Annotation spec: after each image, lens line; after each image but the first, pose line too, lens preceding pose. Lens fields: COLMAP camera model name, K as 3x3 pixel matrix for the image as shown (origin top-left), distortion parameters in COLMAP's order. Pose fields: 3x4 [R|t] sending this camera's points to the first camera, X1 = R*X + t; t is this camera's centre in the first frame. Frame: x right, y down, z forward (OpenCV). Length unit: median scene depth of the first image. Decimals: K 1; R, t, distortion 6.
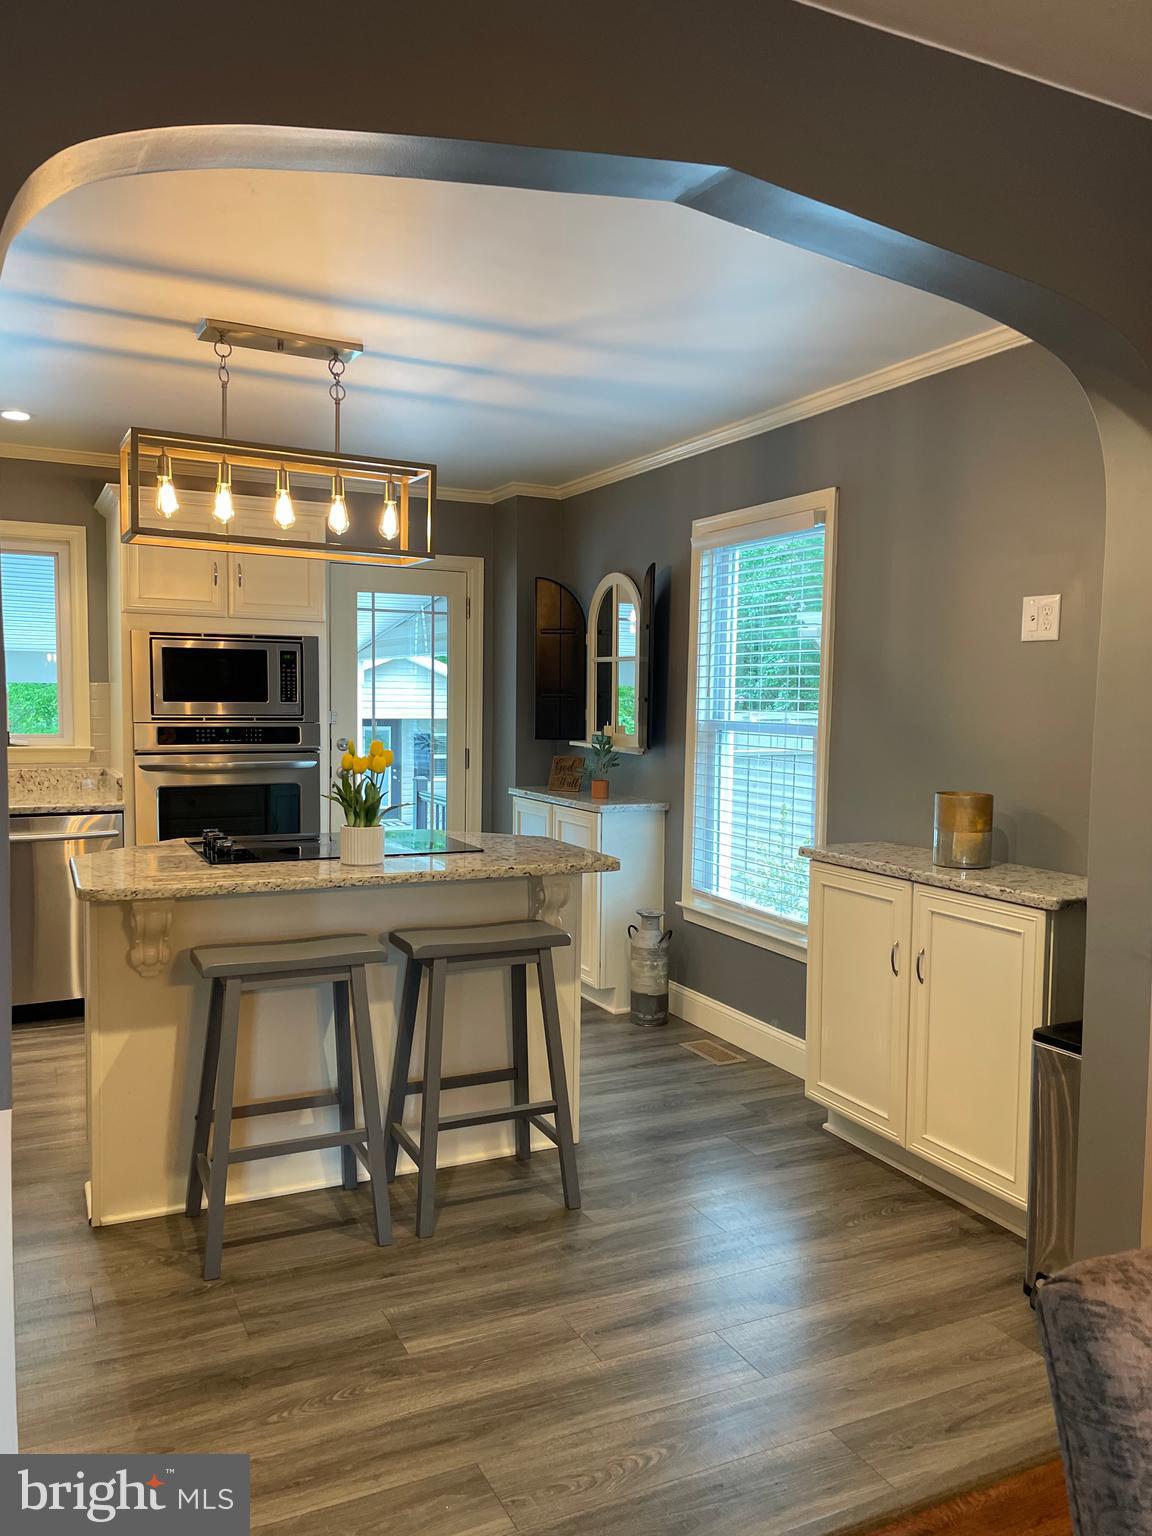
lens RADIAL K [[1155.4, 0, 577.0], [0, 1155.4, 781.3], [0, 0, 1]] dist [0.073655, -0.089401]
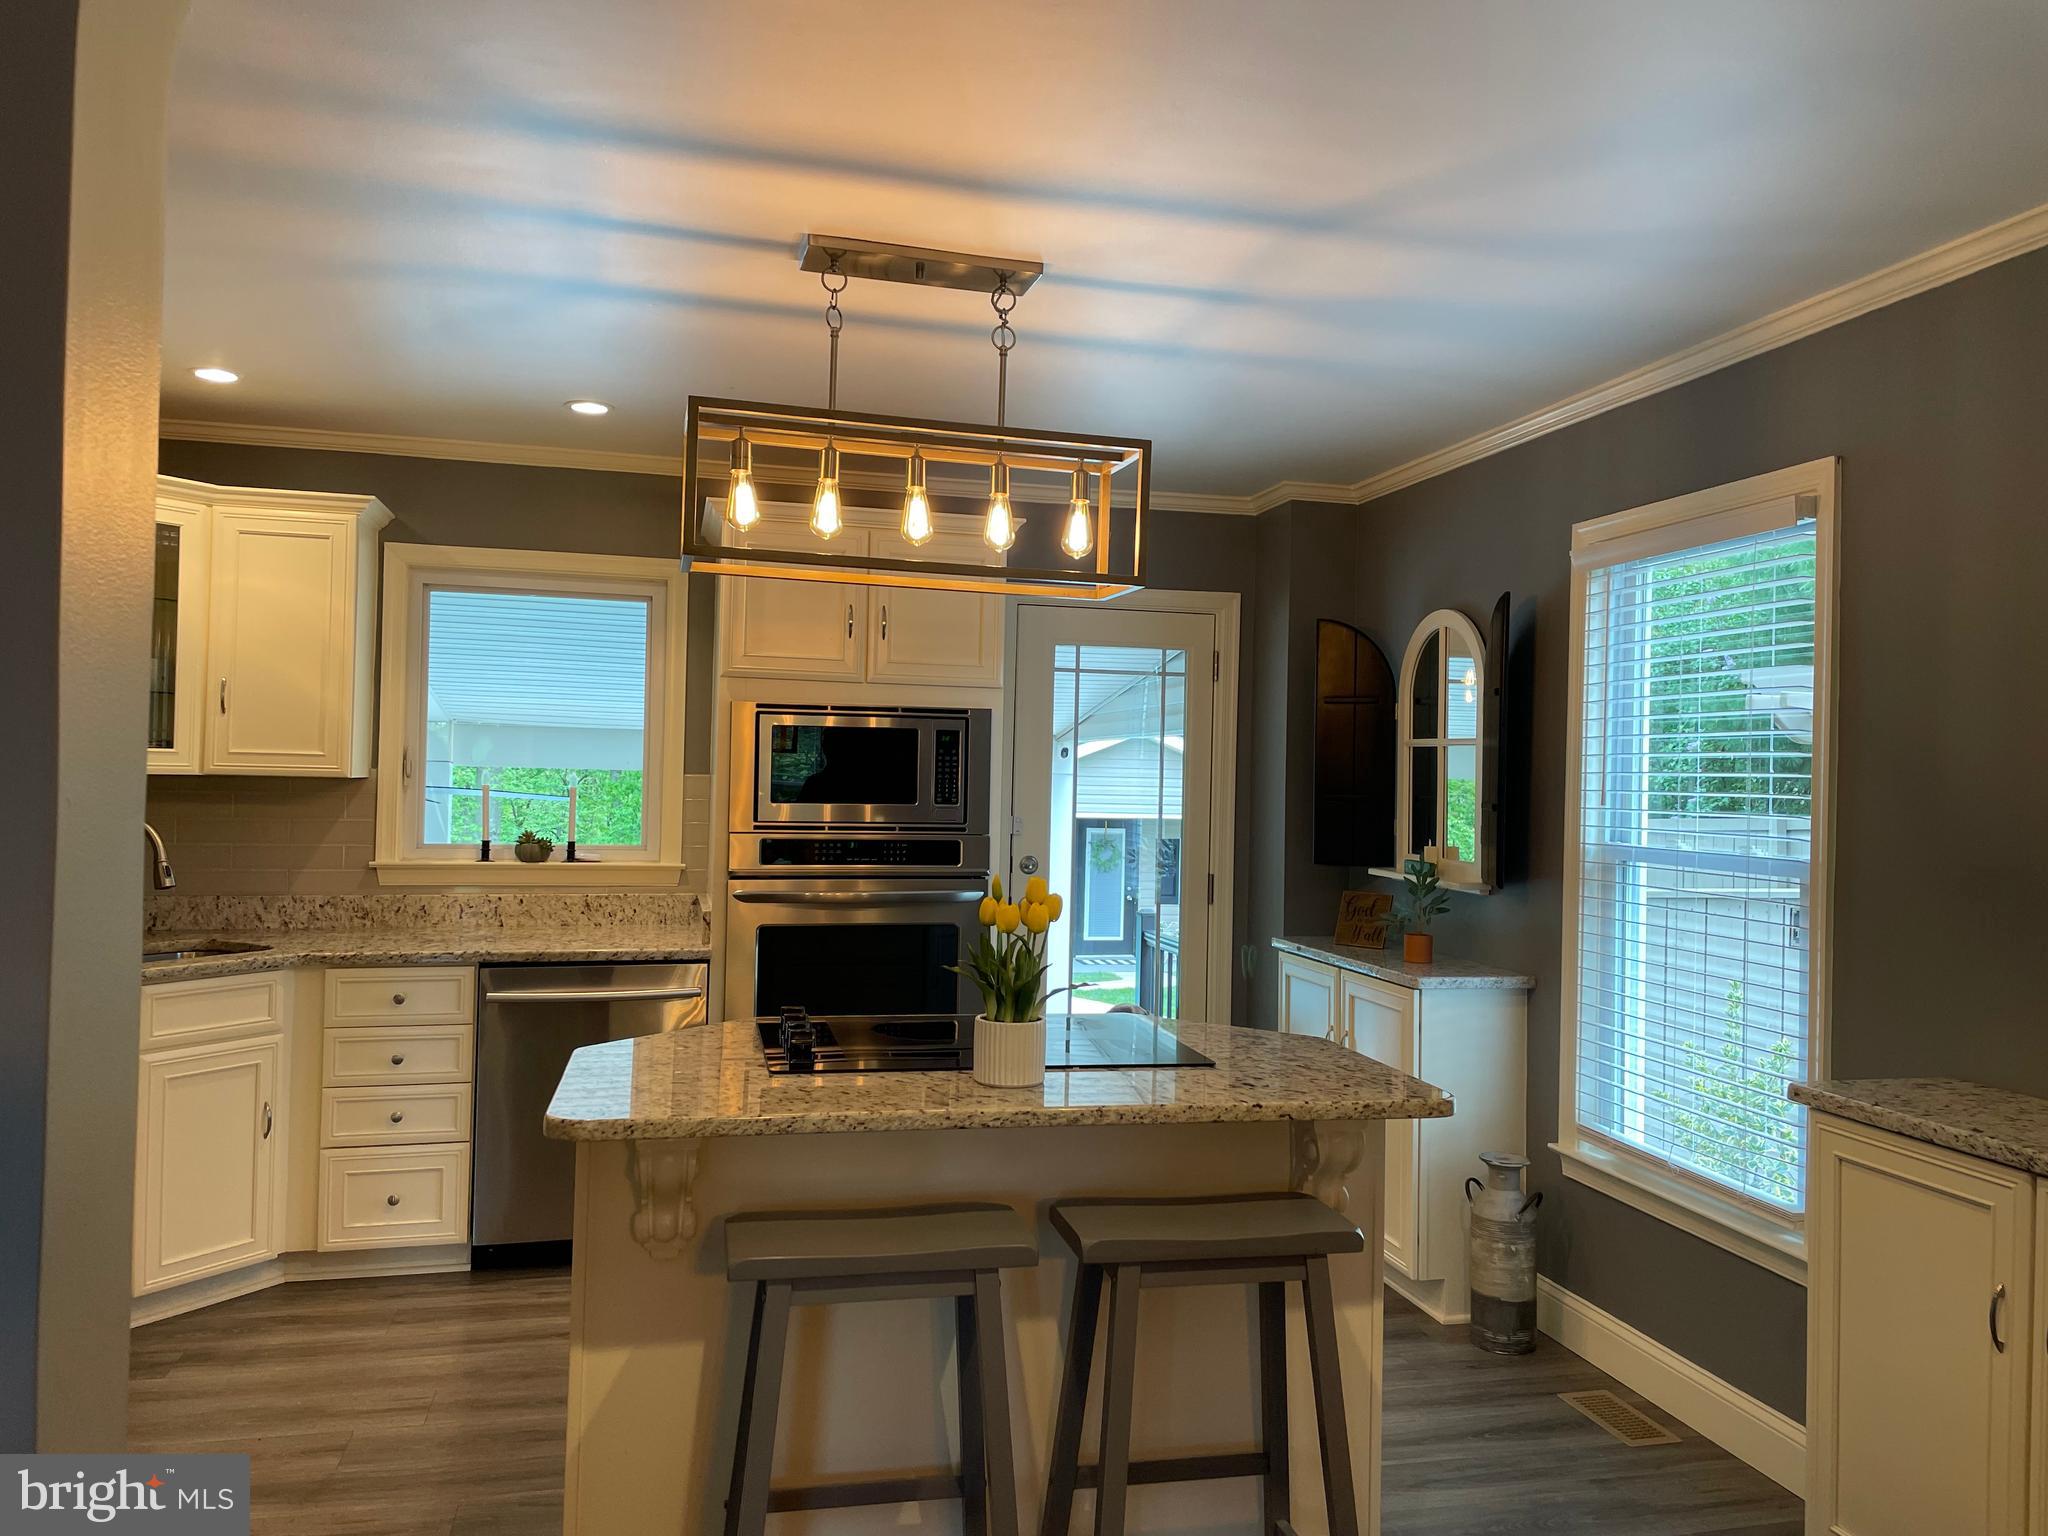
lens RADIAL K [[1540.6, 0, 1035.7], [0, 1540.6, 744.8], [0, 0, 1]] dist [0.073655, -0.089401]
pose [[0.975199, 0.004962, -0.221276, 0.004661], [-0.027159, 0.994876, -0.097387, -0.023291], [0.219659, 0.100981, 0.970336, 0.183419]]
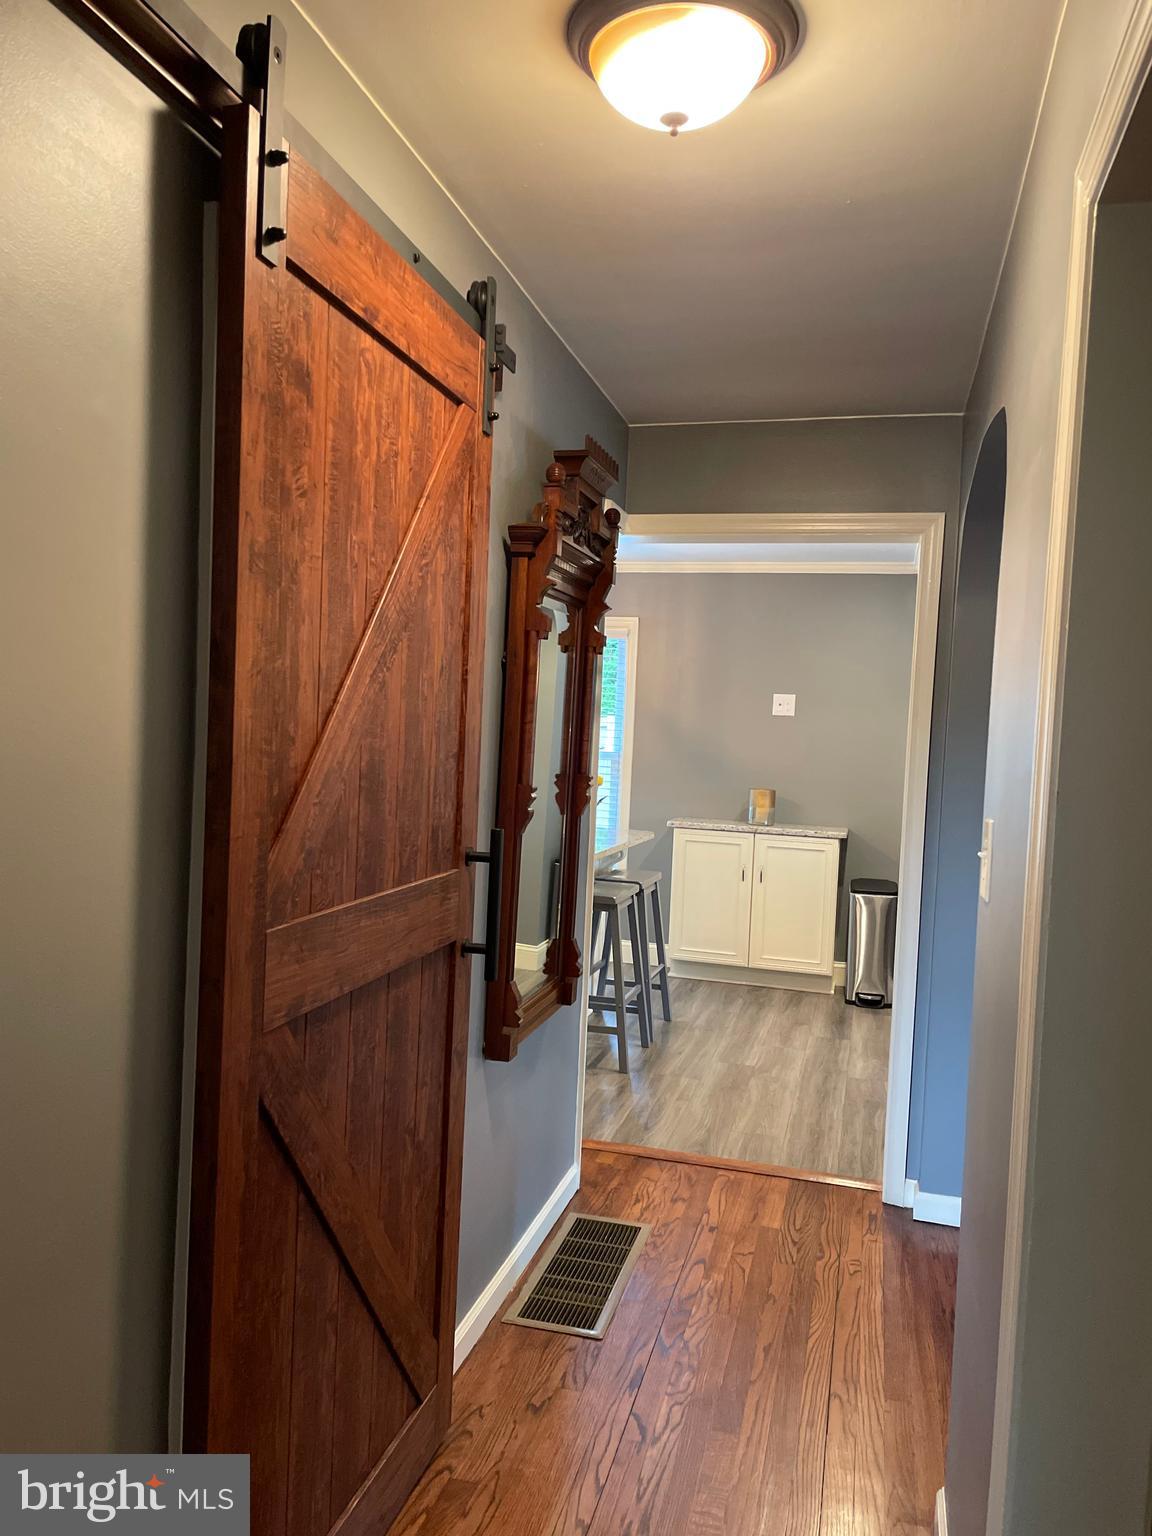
lens RADIAL K [[1155.4, 0, 579.5], [0, 1155.4, 771.5], [0, 0, 1]] dist [0.073655, -0.089401]
pose [[0.650859, -0.013167, 0.759084, -1.304570], [0.016745, 0.999855, 0.002987, -0.029500], [-0.759014, 0.010767, 0.650985, -0.074242]]
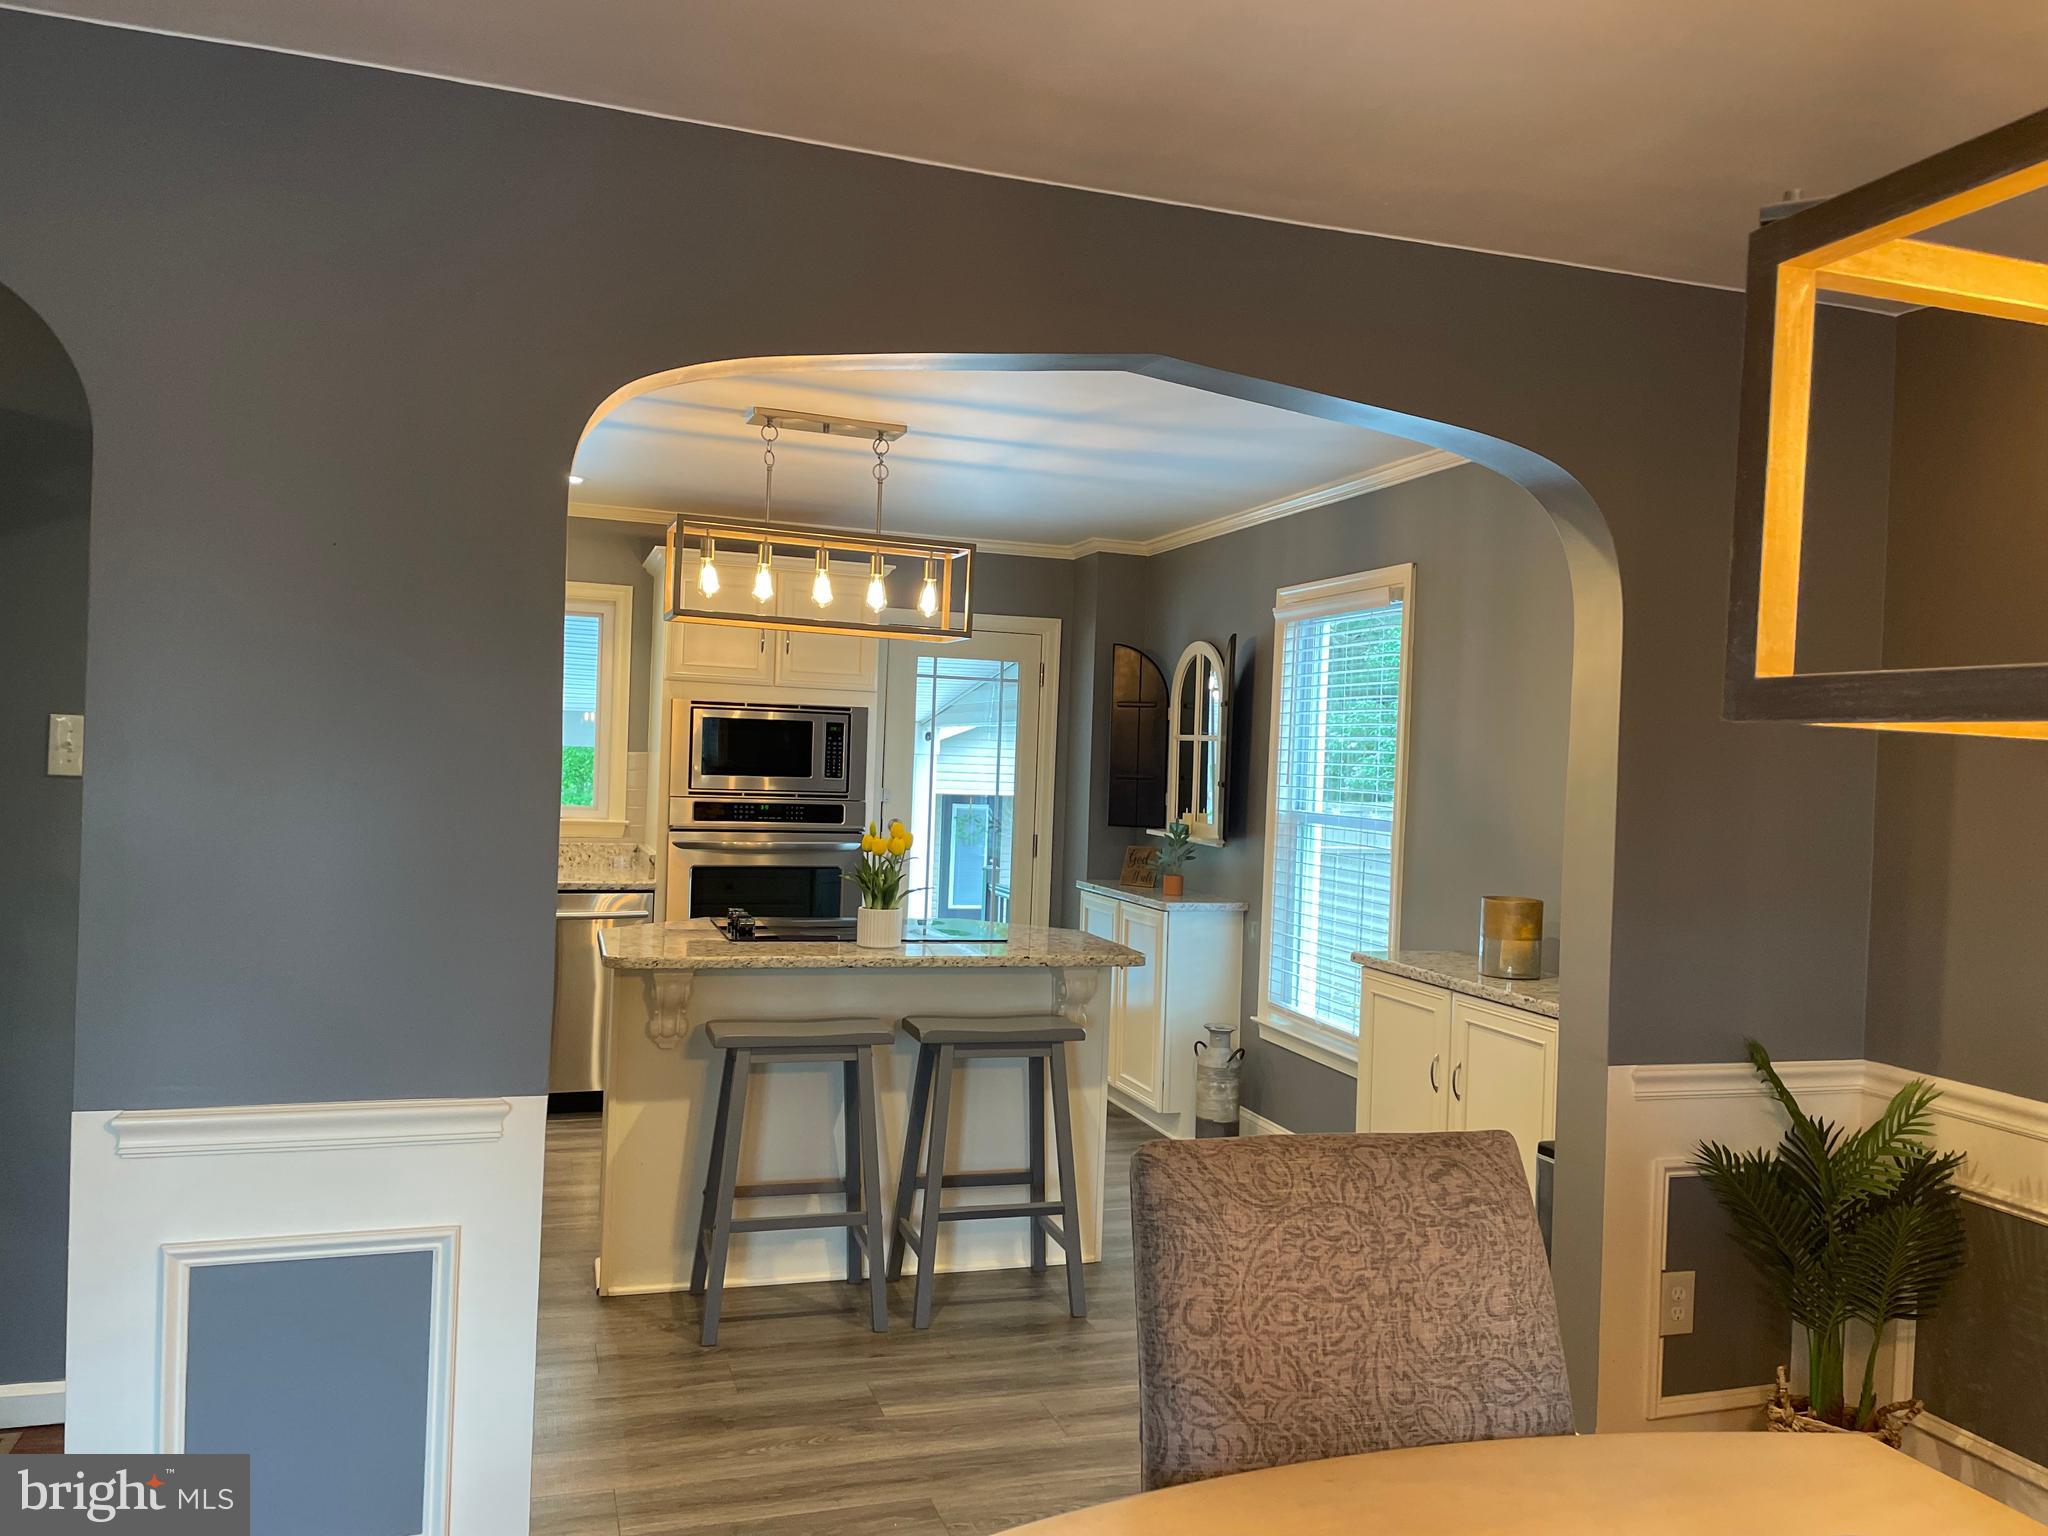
lens RADIAL K [[1540.6, 0, 1059.2], [0, 1540.6, 784.3], [0, 0, 1]] dist [0.073655, -0.089401]
pose [[0.991958, 0.027117, -0.123627, 0.112969], [-0.034848, 0.997541, -0.060807, 0.006501], [0.121674, 0.064626, 0.990464, -0.262709]]
